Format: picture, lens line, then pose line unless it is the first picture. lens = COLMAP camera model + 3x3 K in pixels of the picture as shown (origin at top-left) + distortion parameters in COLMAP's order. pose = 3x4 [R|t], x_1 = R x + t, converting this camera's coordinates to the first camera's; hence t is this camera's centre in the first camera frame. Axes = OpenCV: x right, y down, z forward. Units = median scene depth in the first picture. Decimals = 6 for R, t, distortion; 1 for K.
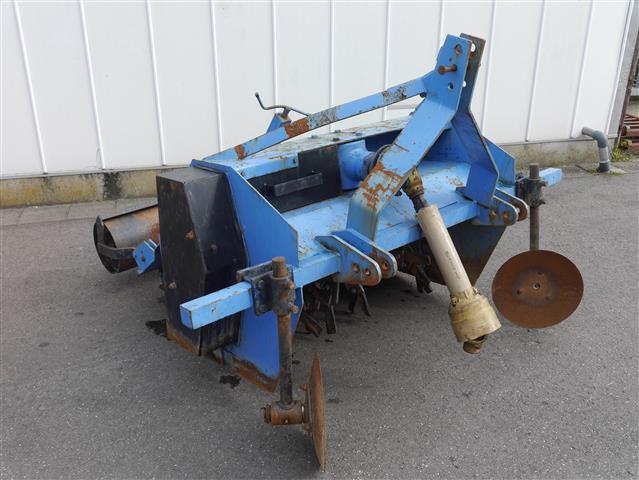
lens RADIAL K [[665.0, 0, 319.5], [0, 665.0, 240.0], [0, 0, 1]] dist [-0.002890, -0.005558]
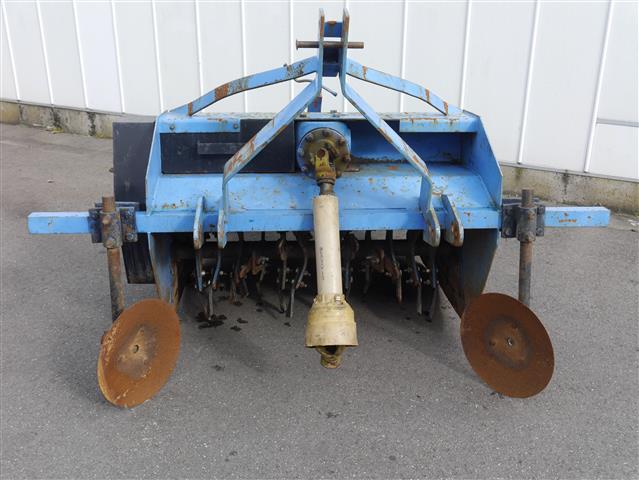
lens RADIAL K [[726.6, 0, 319.5], [0, 726.6, 240.0], [0, 0, 1]] dist [-0.009640, -0.000670]
pose [[0.778896, 0.245797, -0.576979, 0.759456], [-0.255962, 0.964476, 0.065337, -0.057256], [0.572542, 0.096794, 0.814141, 0.185337]]
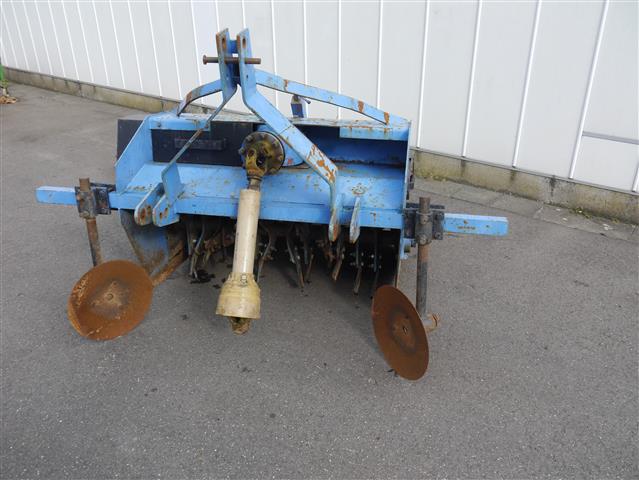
lens RADIAL K [[530.2, 0, 319.5], [0, 530.2, 240.0], [0, 0, 1]] dist [-0.030437, 0.007324]
pose [[0.601792, 0.350938, -0.717418, 0.893984], [-0.308877, 0.930655, 0.196152, -0.182953], [0.736506, 0.103551, 0.668458, 0.518527]]
